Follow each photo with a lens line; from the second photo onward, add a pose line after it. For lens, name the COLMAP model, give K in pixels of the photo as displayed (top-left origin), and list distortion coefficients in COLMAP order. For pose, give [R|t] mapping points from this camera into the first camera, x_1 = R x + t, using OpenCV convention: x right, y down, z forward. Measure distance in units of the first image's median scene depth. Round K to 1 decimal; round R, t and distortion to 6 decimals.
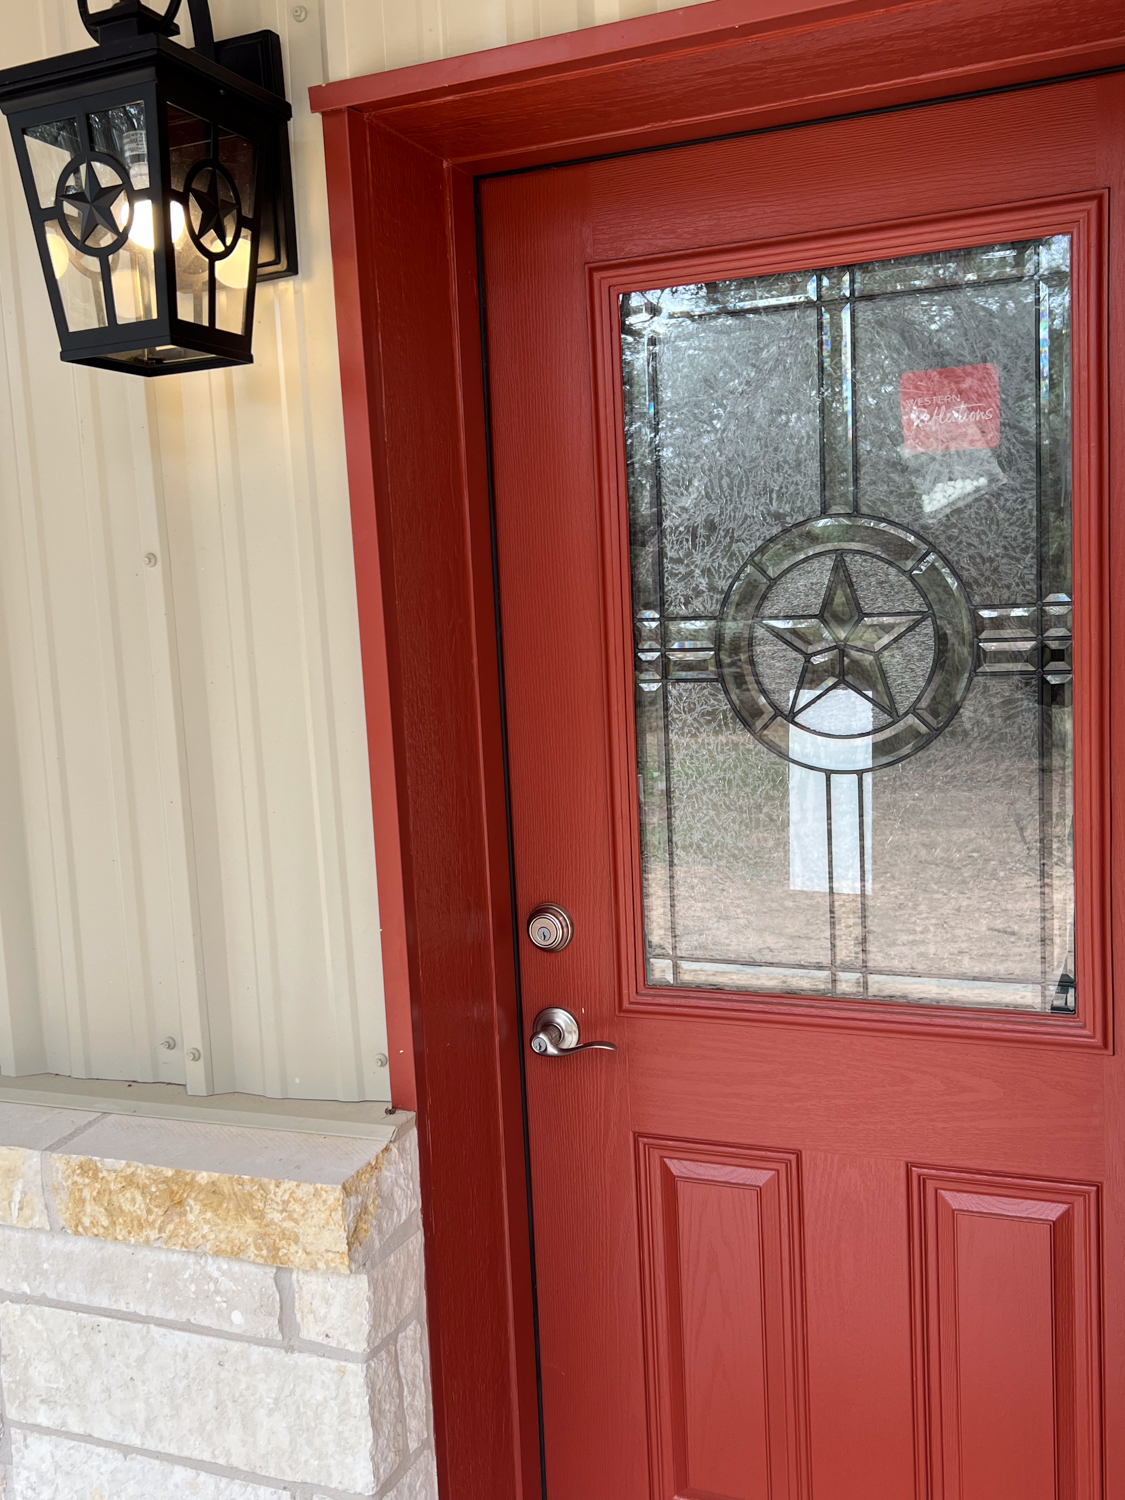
lens RADIAL K [[1453.2, 0, 565.0], [0, 1453.2, 755.0], [0, 0, 1]] dist [0.040291, 0.000000]
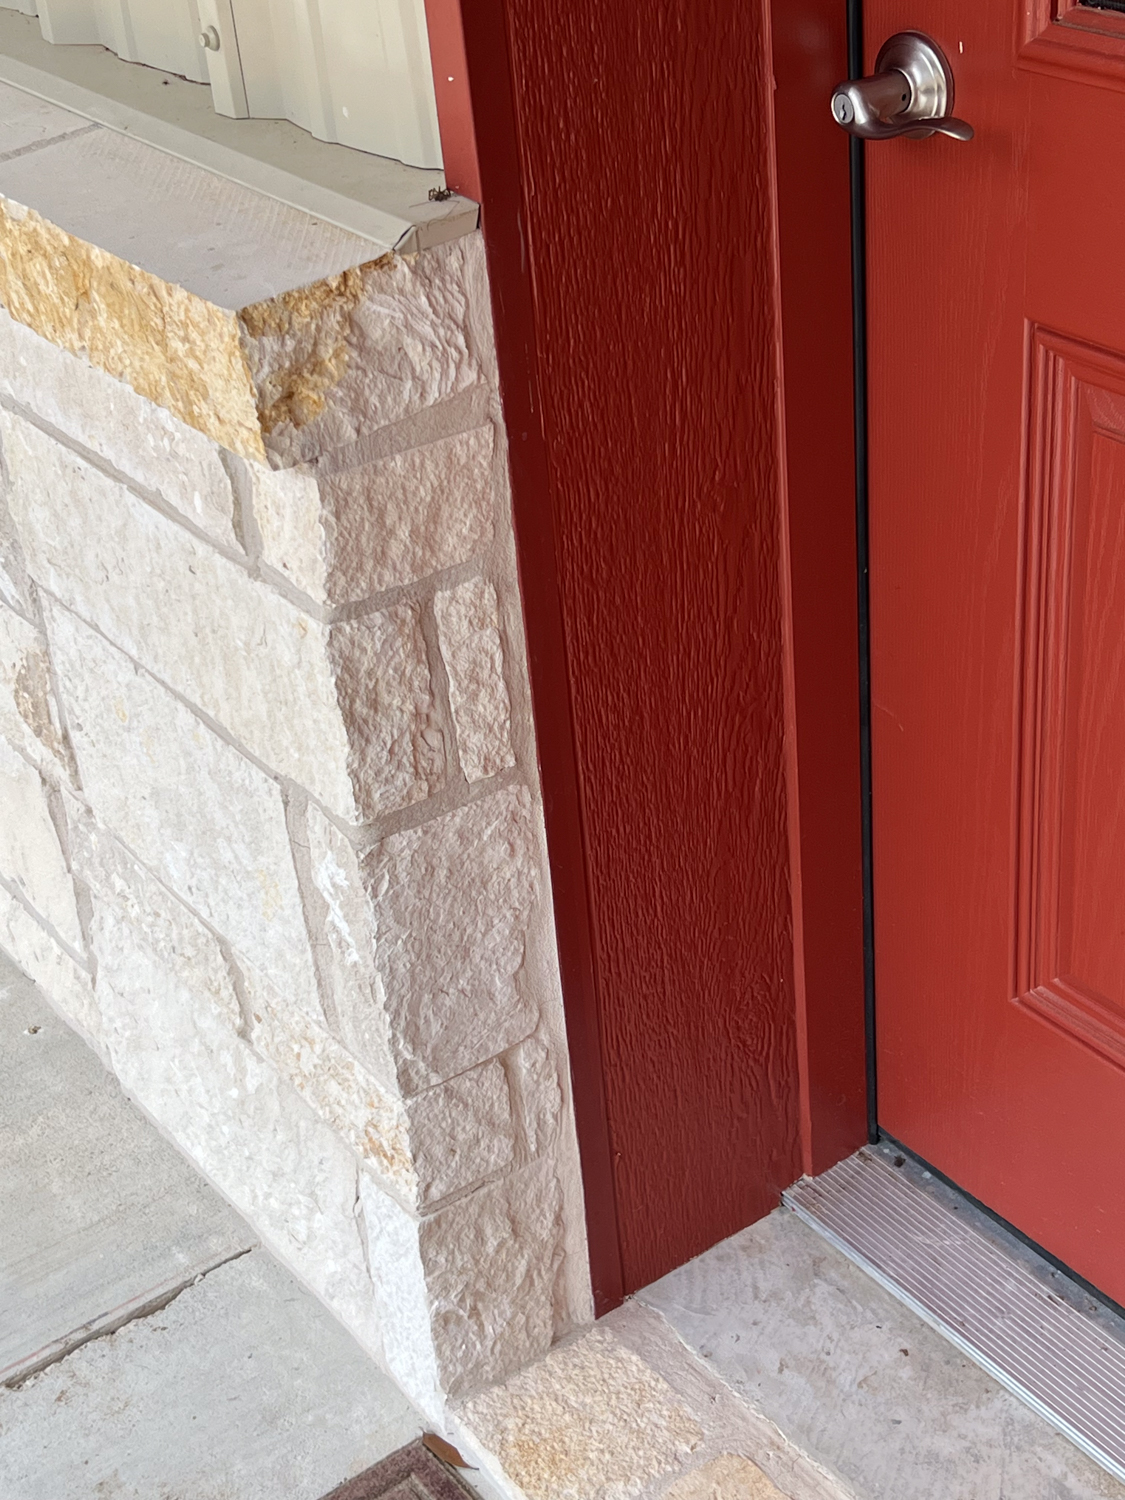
lens RADIAL K [[2379.9, 0, 562.2], [0, 2379.9, 745.9], [0, 0, 1]] dist [0.105904, 0.000000]
pose [[0.847454, 0.252915, -0.466749, 0.362460], [-0.015669, 0.890752, 0.454219, 0.032753], [0.530637, -0.377616, 0.758835, 0.306863]]
